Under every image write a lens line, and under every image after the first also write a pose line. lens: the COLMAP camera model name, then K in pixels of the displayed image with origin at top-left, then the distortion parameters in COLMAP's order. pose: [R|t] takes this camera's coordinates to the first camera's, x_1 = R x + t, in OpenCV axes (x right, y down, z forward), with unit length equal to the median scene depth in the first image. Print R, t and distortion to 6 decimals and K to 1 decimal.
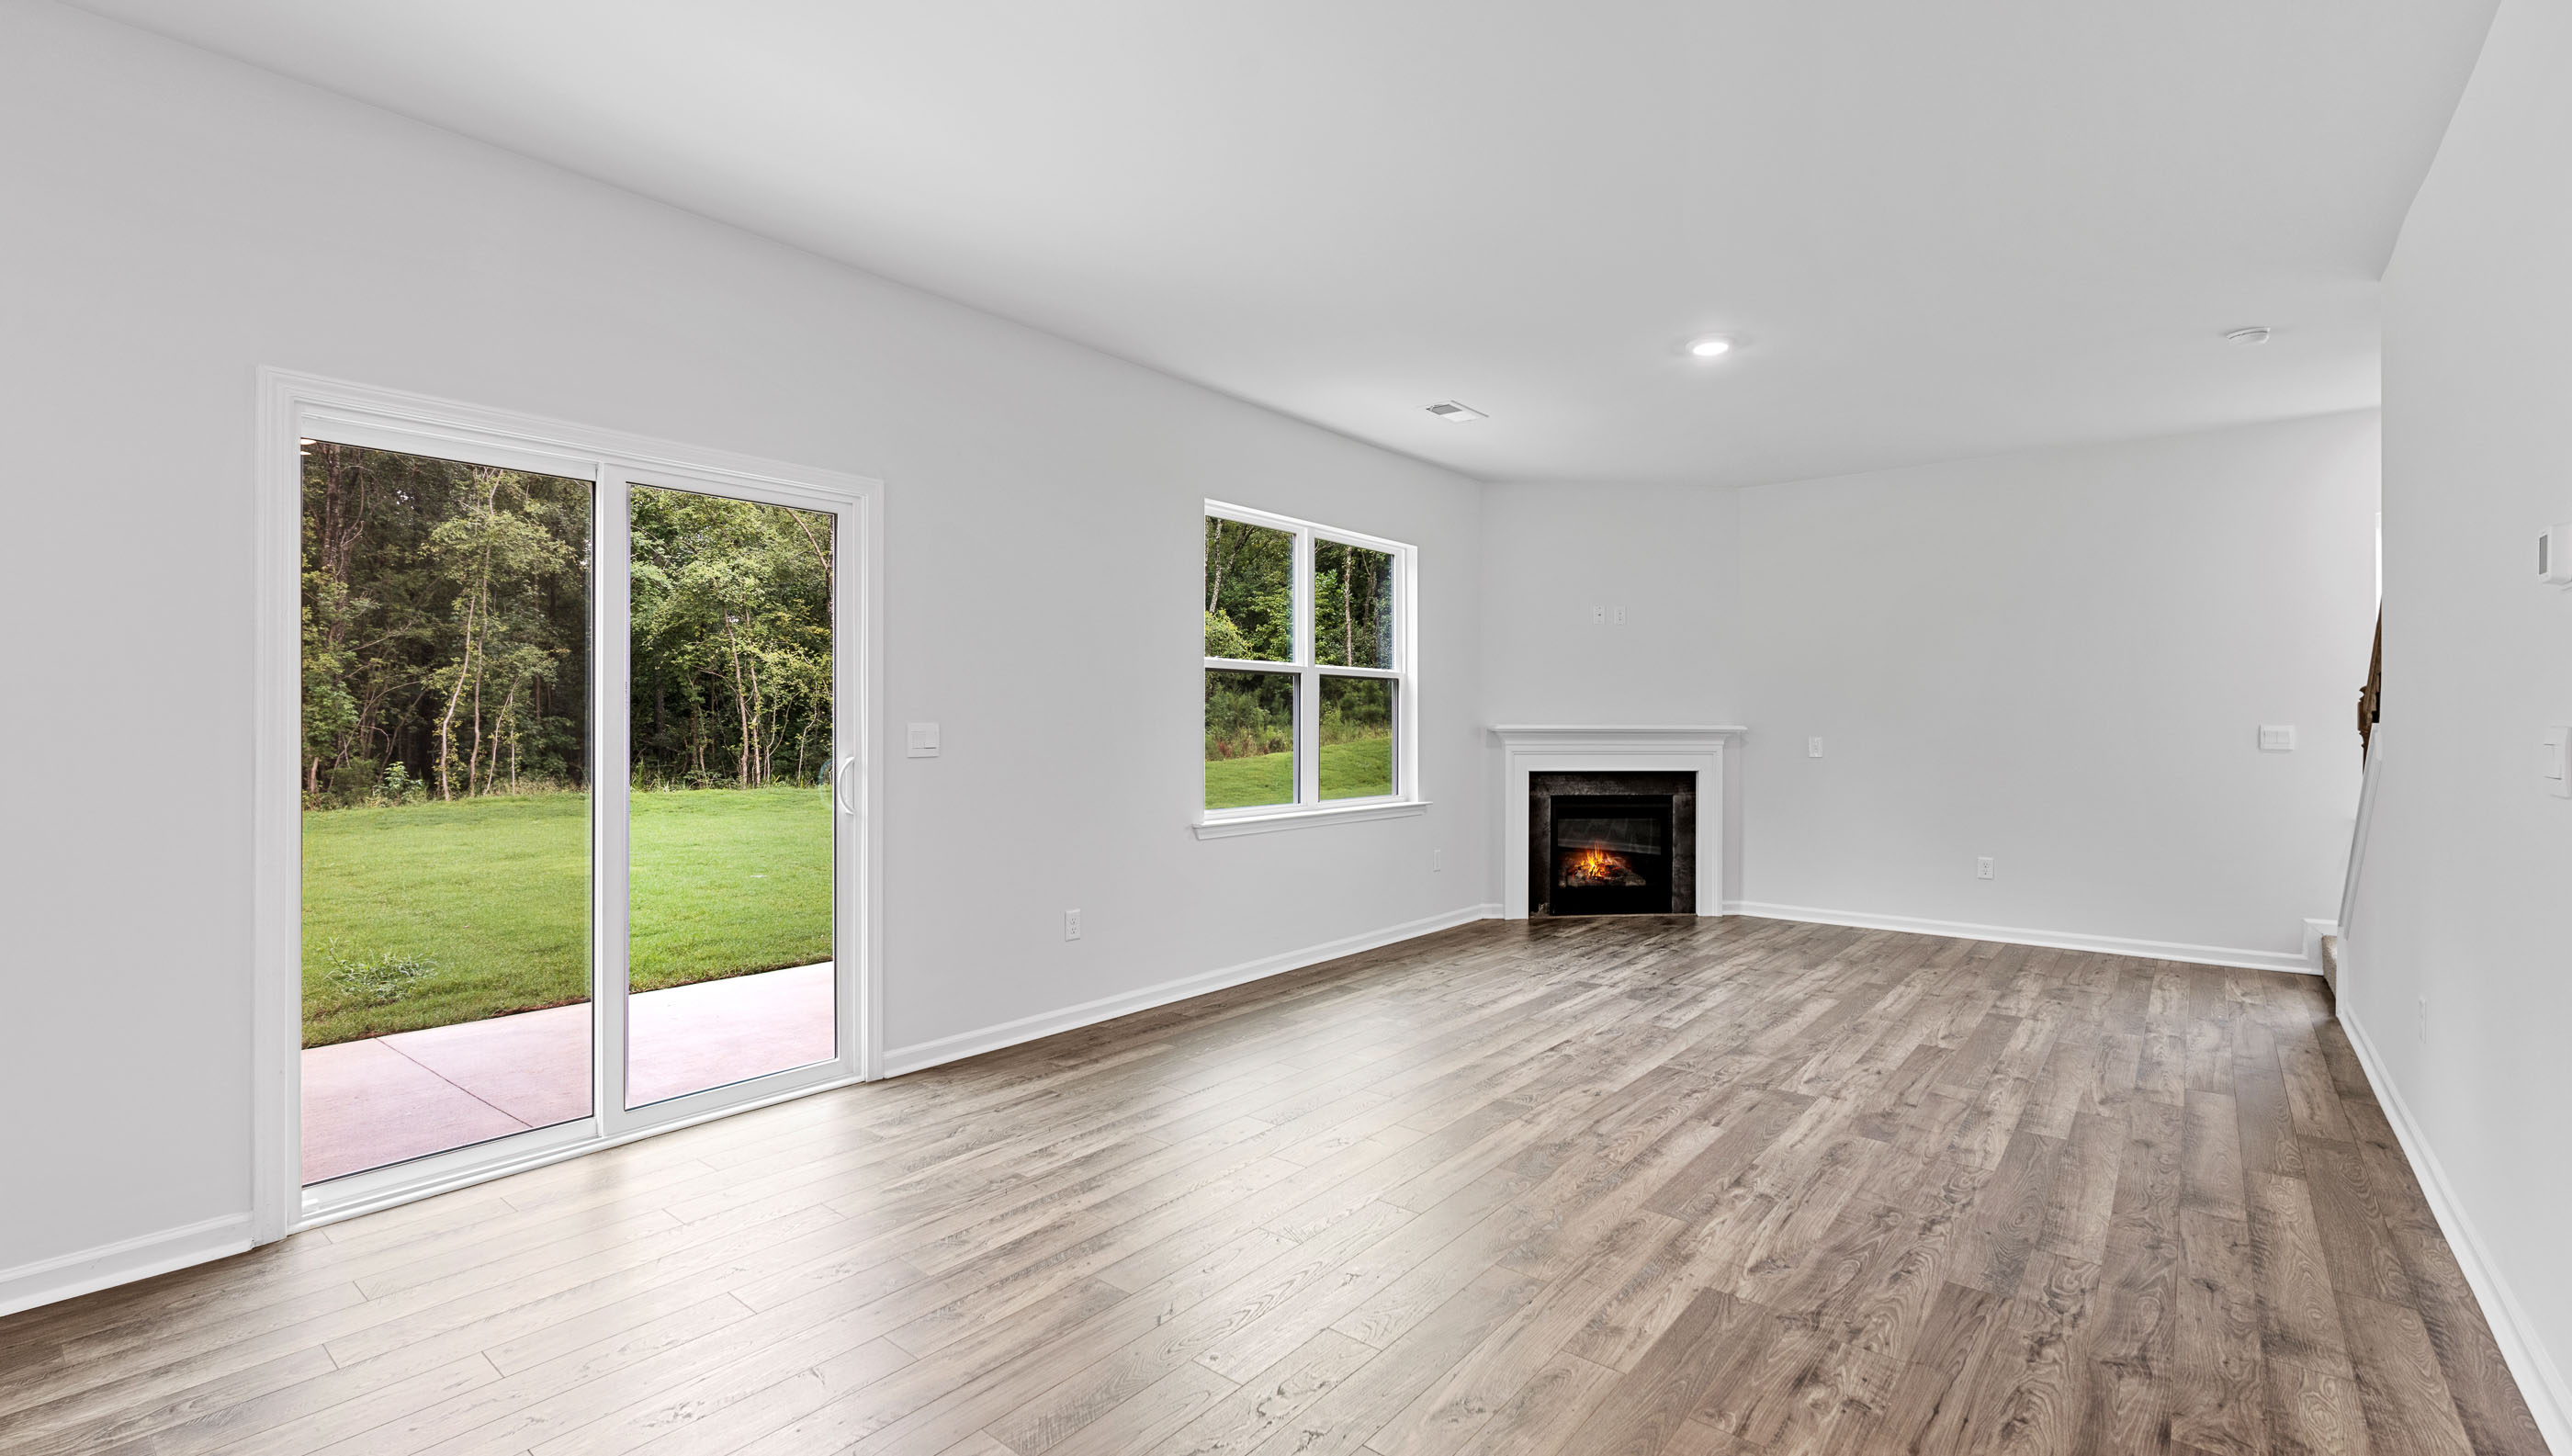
lens RADIAL K [[1110.4, 0, 1283.3], [0, 1110.4, 728.8], [0, 0, 1]] dist [-0.006230, -0.000205]
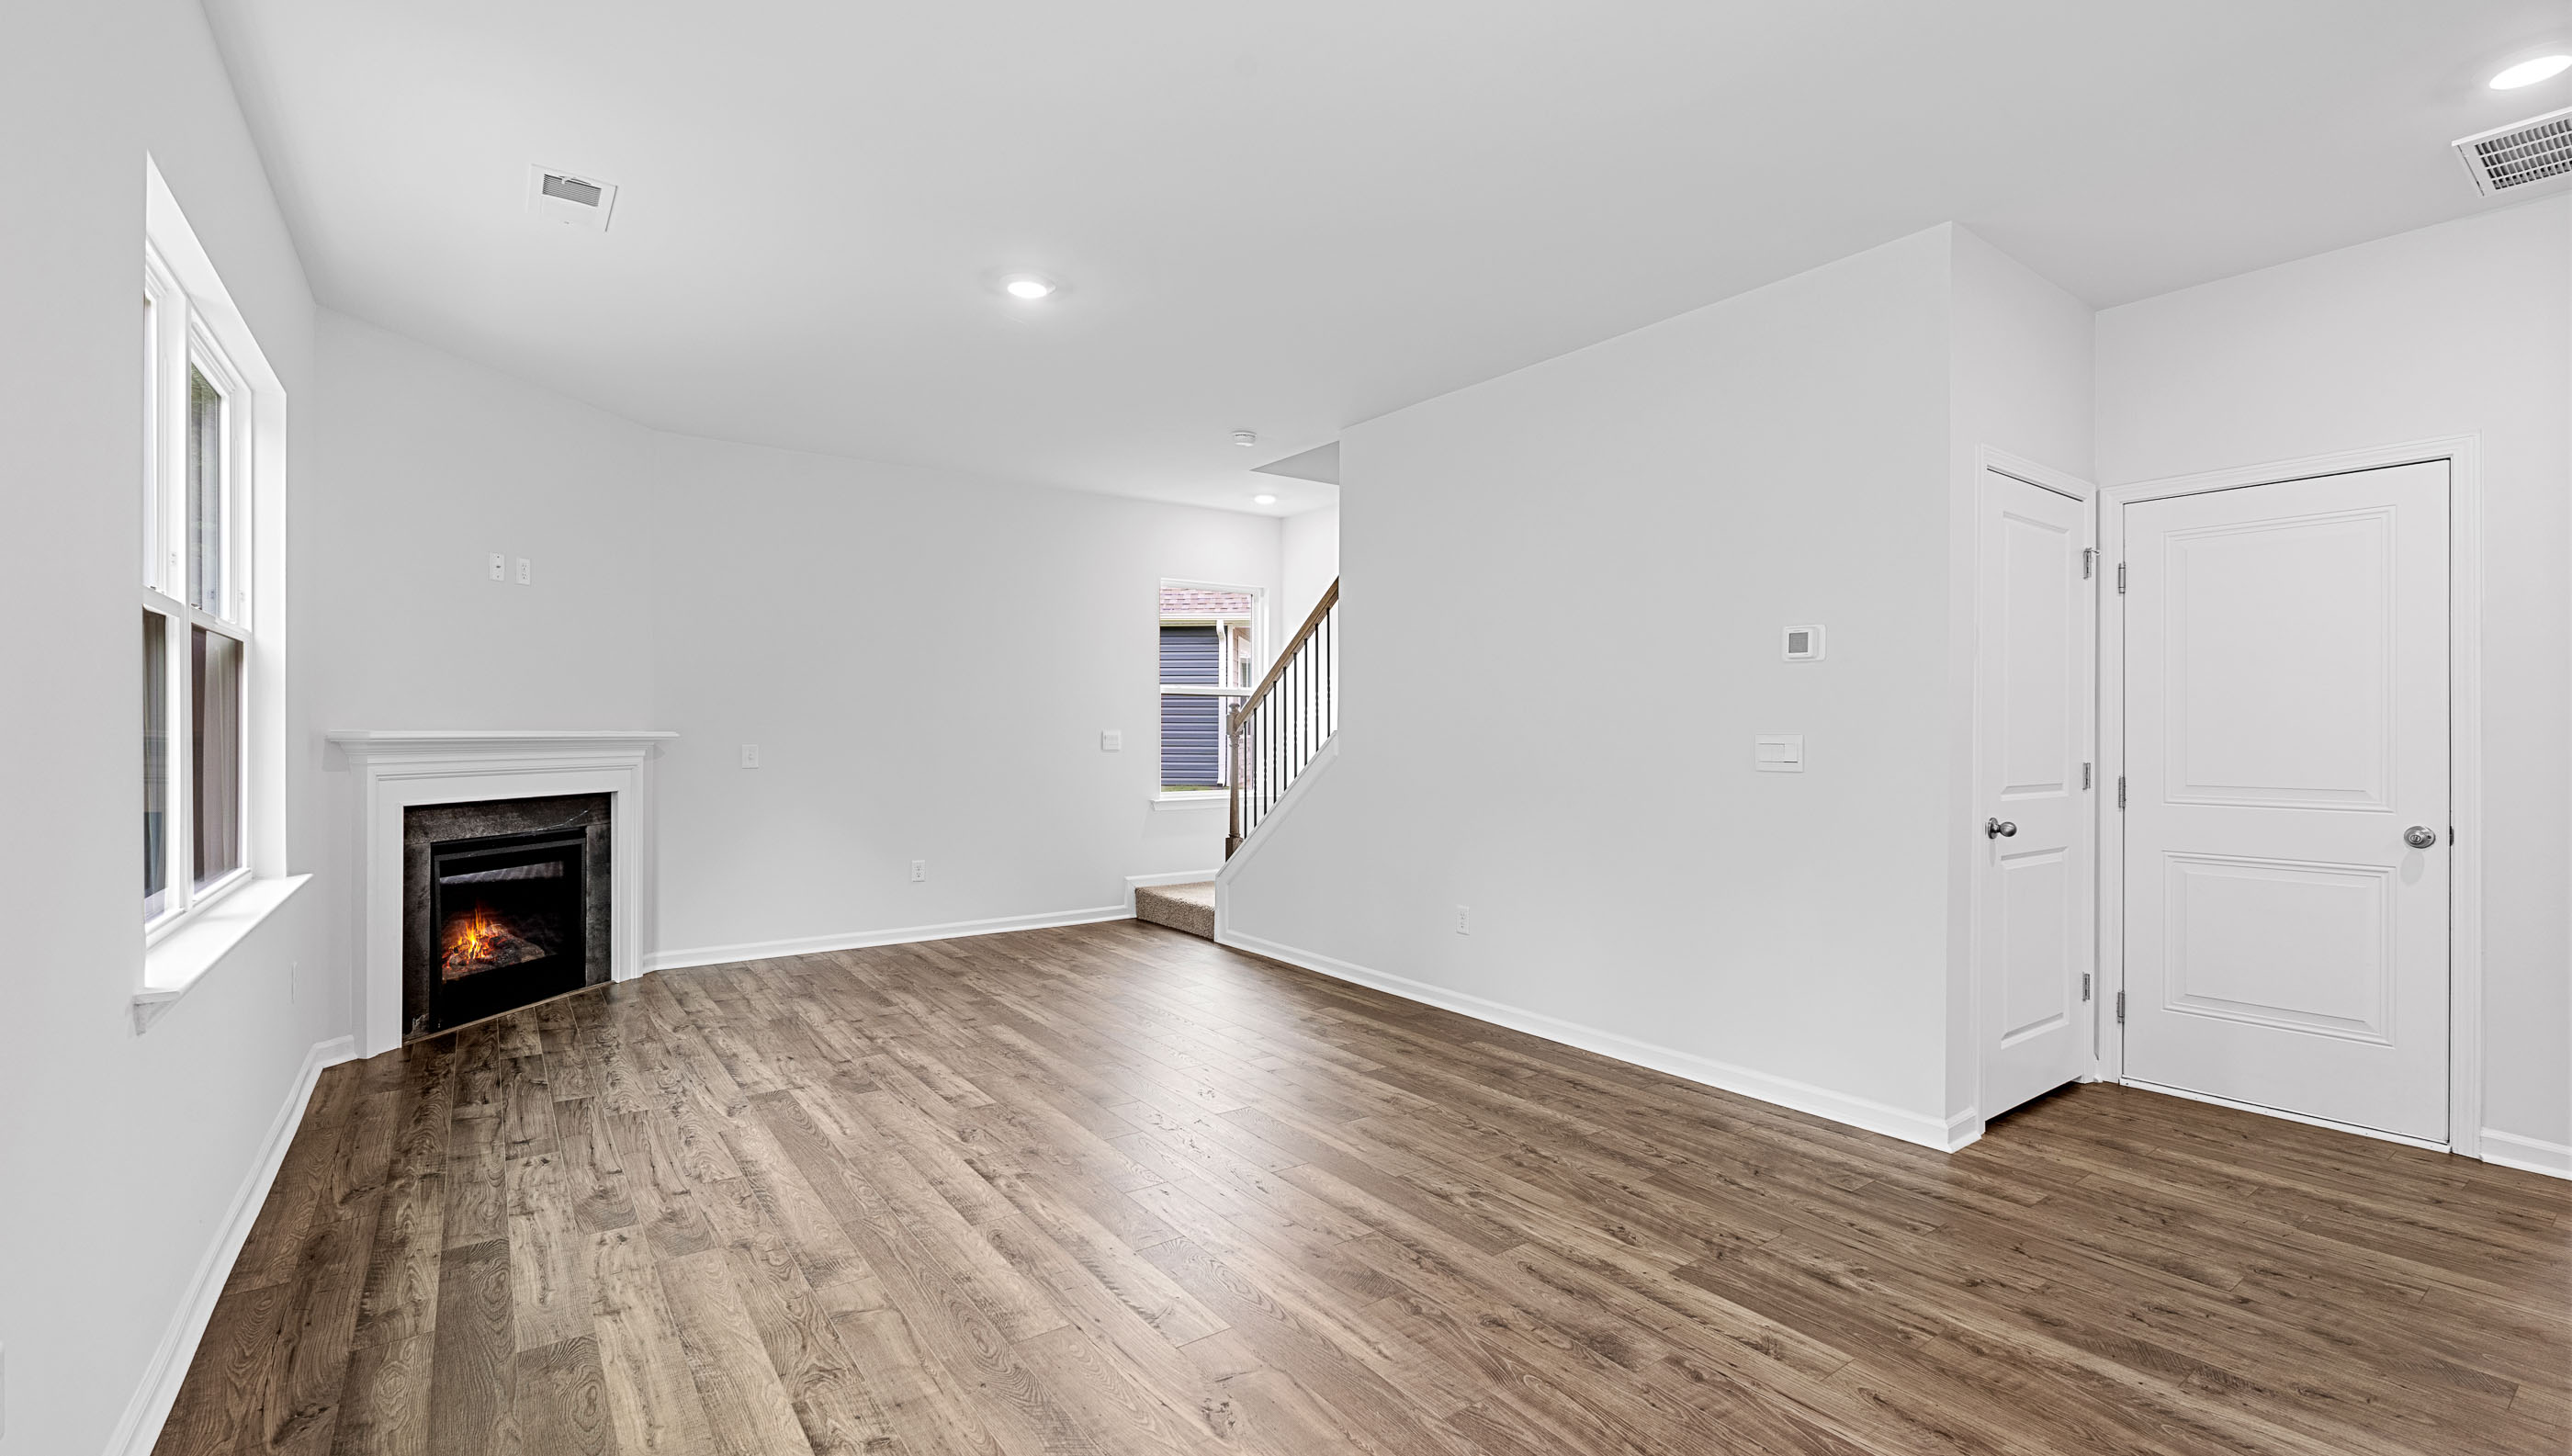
lens RADIAL K [[1110.4, 0, 1283.3], [0, 1110.4, 728.8], [0, 0, 1]] dist [-0.006230, -0.000205]
pose [[0.248846, 0.002551, 0.968540, -0.454406], [0.000595, 0.999996, -0.002786, -0.004558], [-0.968543, 0.001269, 0.248843, 0.685977]]
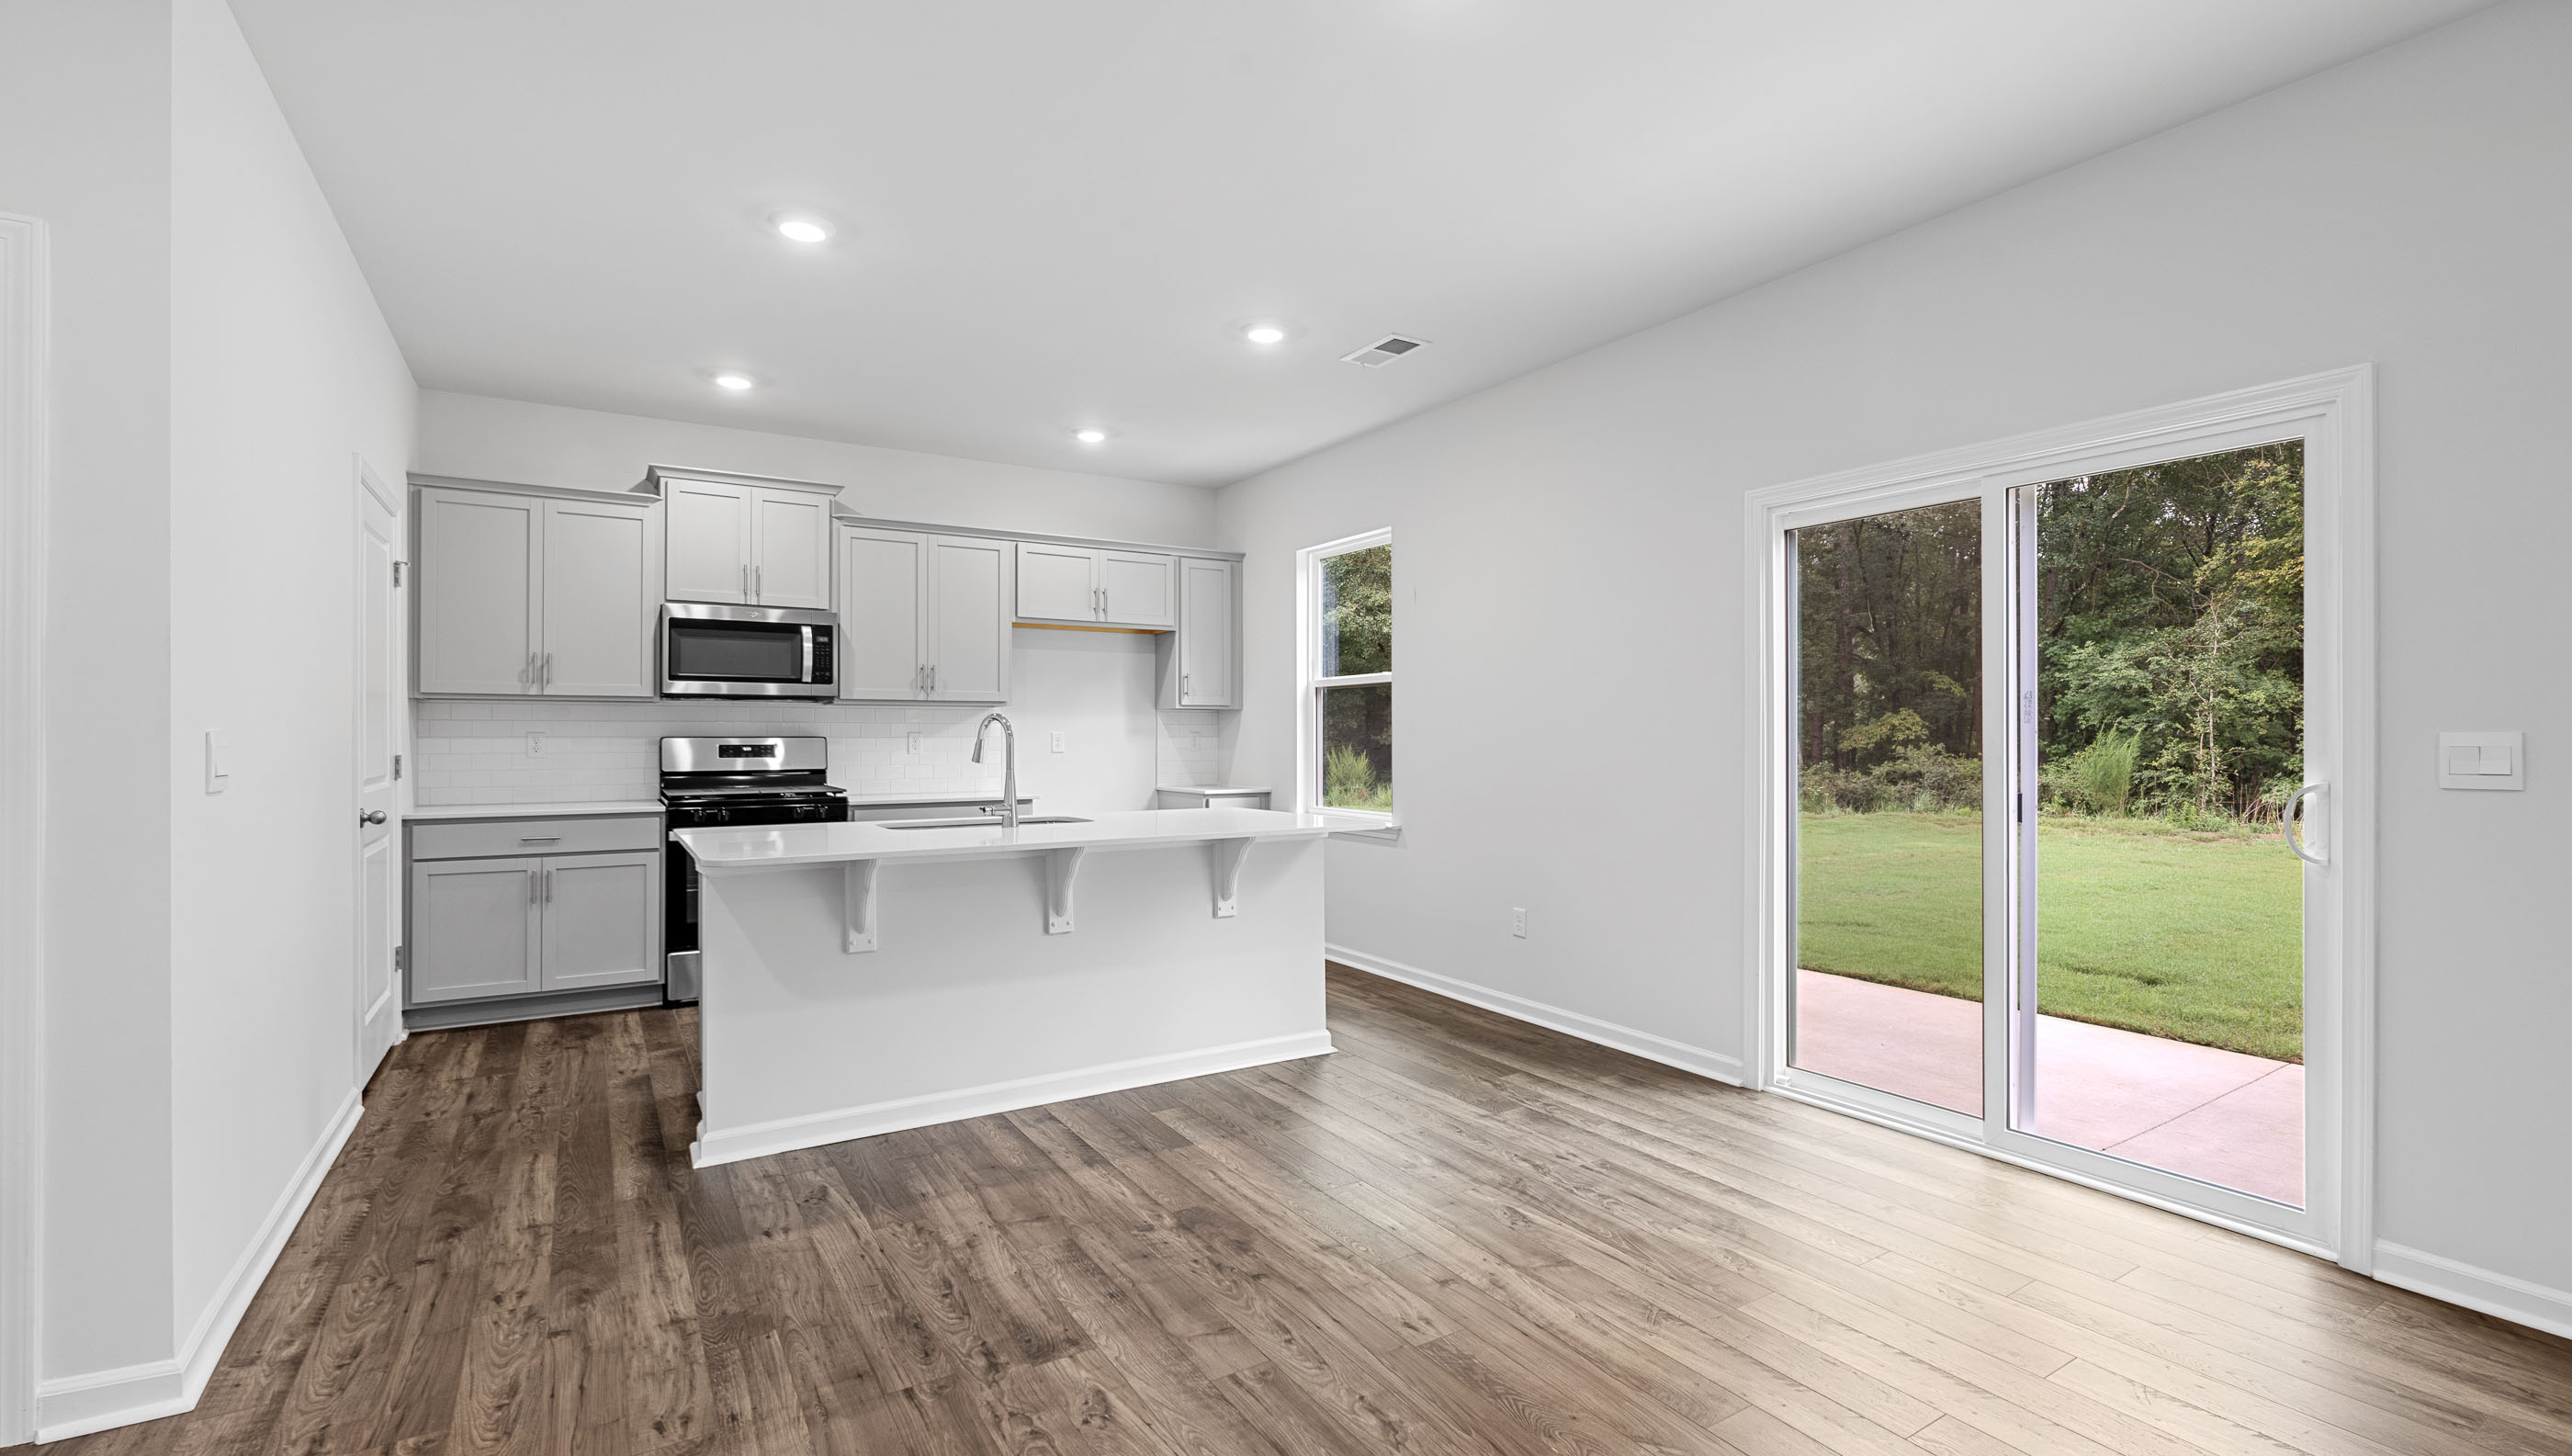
lens RADIAL K [[1115.8, 0, 1286.0], [0, 1115.8, 728.0], [0, 0, 1]] dist [-0.003715, -0.000422]
pose [[-0.316682, -0.006676, -0.948508, 0.462922], [-0.005060, 0.999973, -0.005349, -0.000824], [0.948518, 0.003106, -0.316707, 0.599120]]
